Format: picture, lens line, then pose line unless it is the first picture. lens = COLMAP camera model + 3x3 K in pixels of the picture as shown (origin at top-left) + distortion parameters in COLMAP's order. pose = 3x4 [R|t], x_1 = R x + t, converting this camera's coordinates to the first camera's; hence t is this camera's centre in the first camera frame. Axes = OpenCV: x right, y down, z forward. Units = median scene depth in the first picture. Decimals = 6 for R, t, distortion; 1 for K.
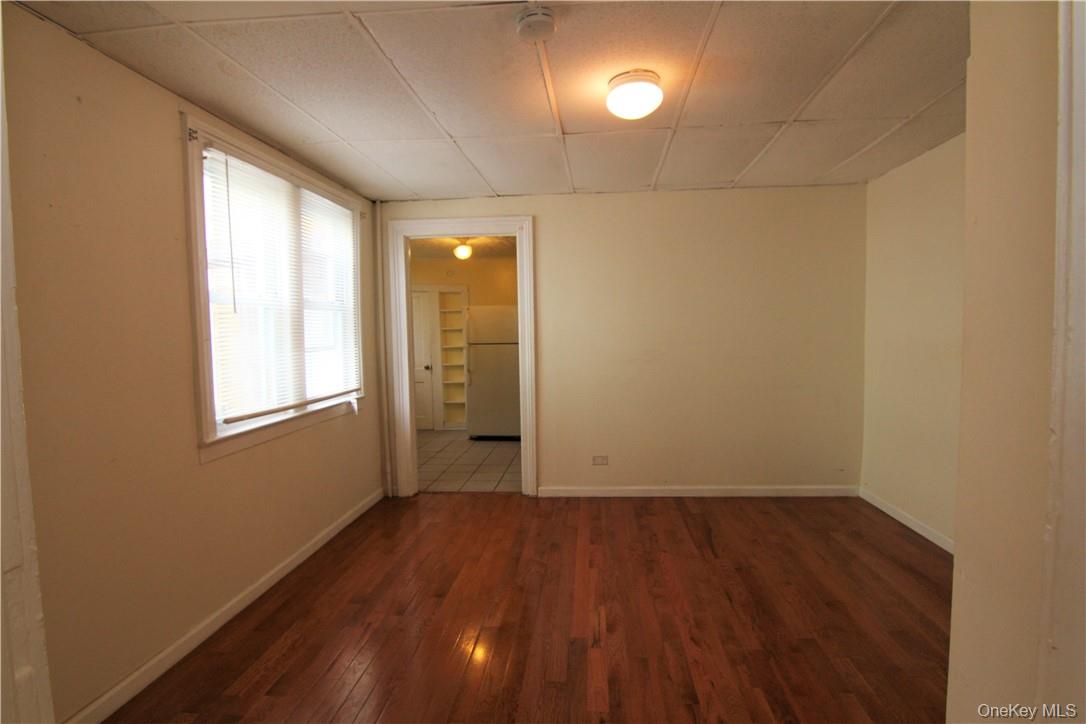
lens RADIAL K [[548.3, 0, 546.2], [0, 548.3, 369.2], [0, 0, 1]] dist [-0.010307, -0.007980]
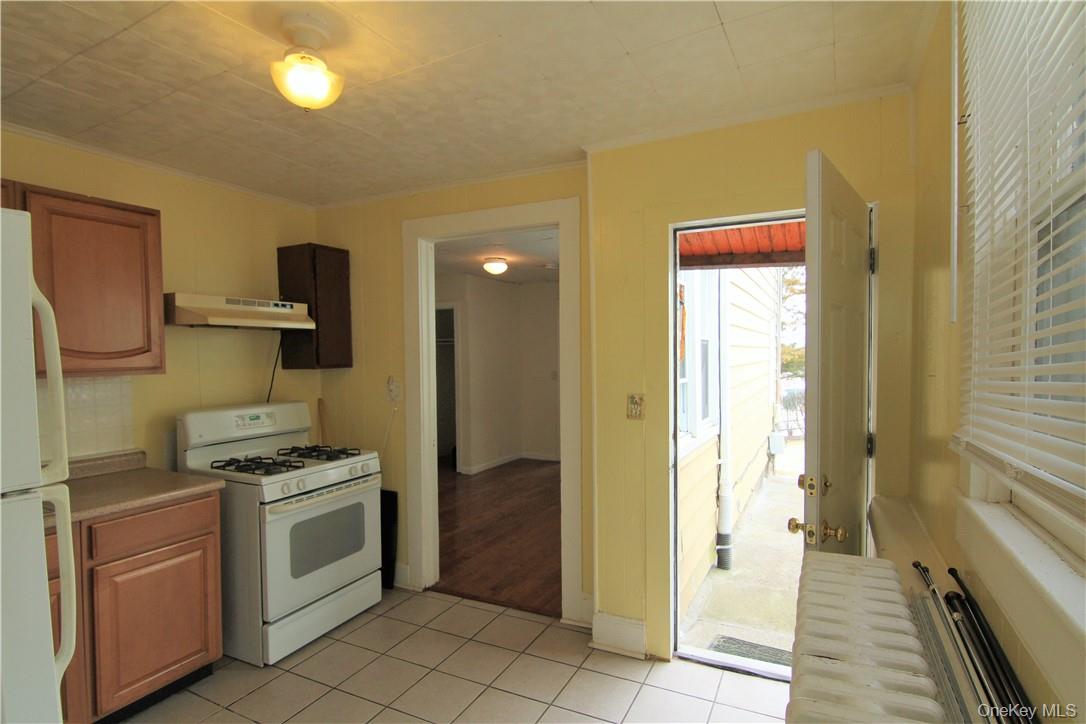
lens RADIAL K [[548.3, 0, 538.1], [0, 548.3, 371.2], [0, 0, 1]] dist [-0.010307, -0.007980]
pose [[-0.921392, 0.016392, 0.388289, -0.478003], [0.052617, 0.995172, 0.082845, -0.120530], [-0.385057, 0.096764, -0.917806, 1.640521]]
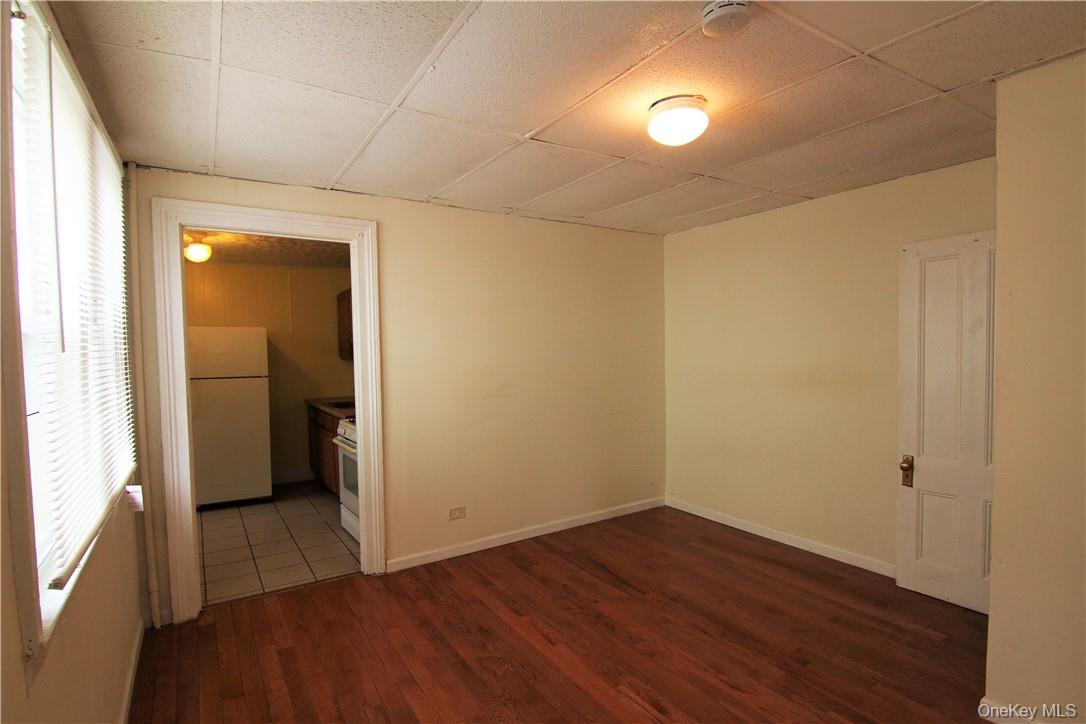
lens RADIAL K [[548.3, 0, 549.6], [0, 548.3, 373.0], [0, 0, 1]] dist [-0.010307, -0.007980]
pose [[0.791208, -0.022278, 0.611141, -0.308642], [0.039928, 0.999086, -0.015271, -0.036097], [-0.610242, 0.036484, 0.791374, 0.217018]]
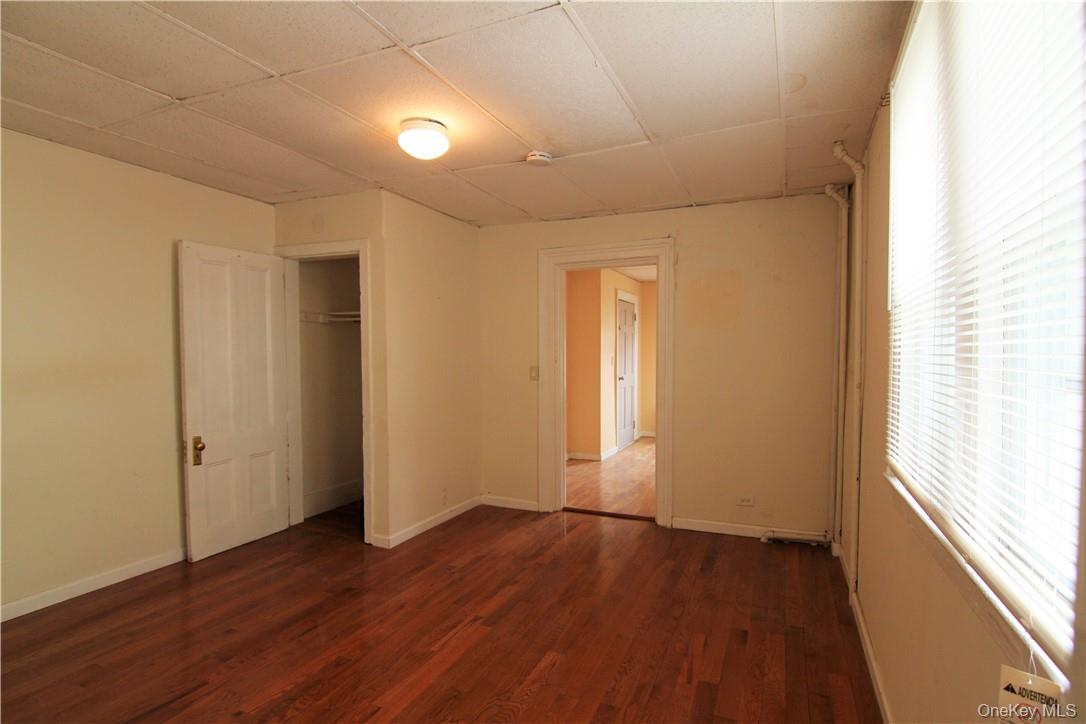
lens RADIAL K [[548.3, 0, 546.8], [0, 548.3, 371.4], [0, 0, 1]] dist [-0.010307, -0.007980]
pose [[-0.949444, 0.009763, 0.313785, -0.222771], [0.039353, 0.995334, 0.088103, -0.061665], [-0.311461, 0.095997, -0.945398, 1.063127]]
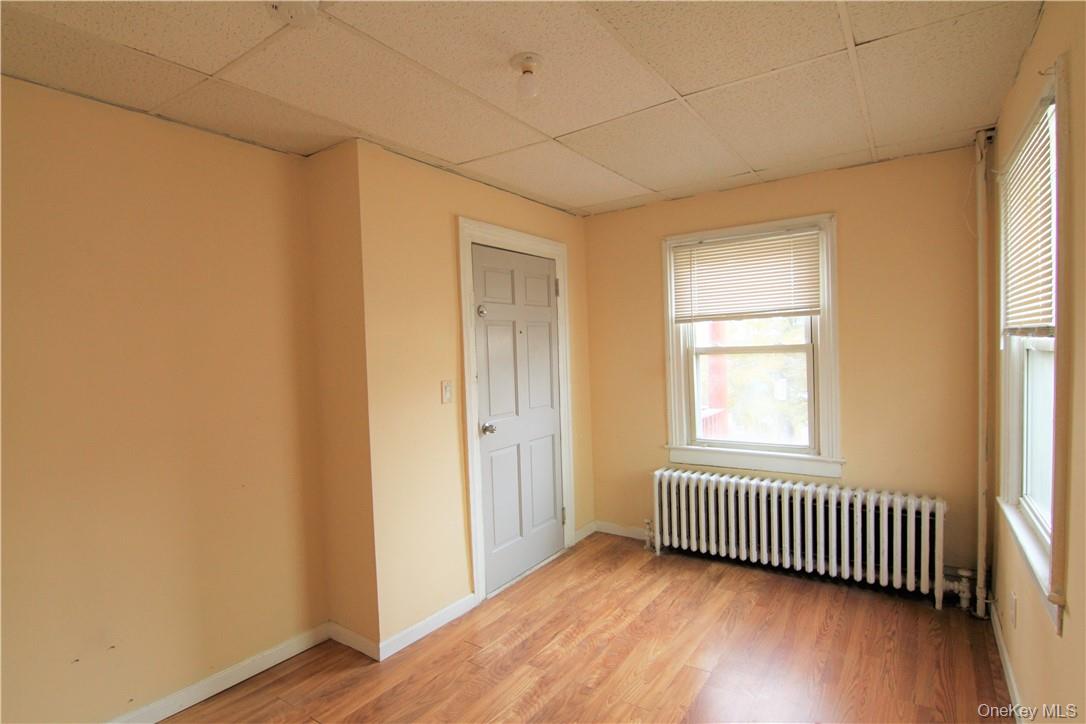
lens RADIAL K [[548.3, 0, 546.4], [0, 548.3, 369.2], [0, 0, 1]] dist [-0.010307, -0.007980]
pose [[-0.872693, 0.030203, 0.487335, -0.328526], [0.079347, 0.993590, 0.080511, -0.012847], [-0.481780, 0.108930, -0.869496, -0.003517]]
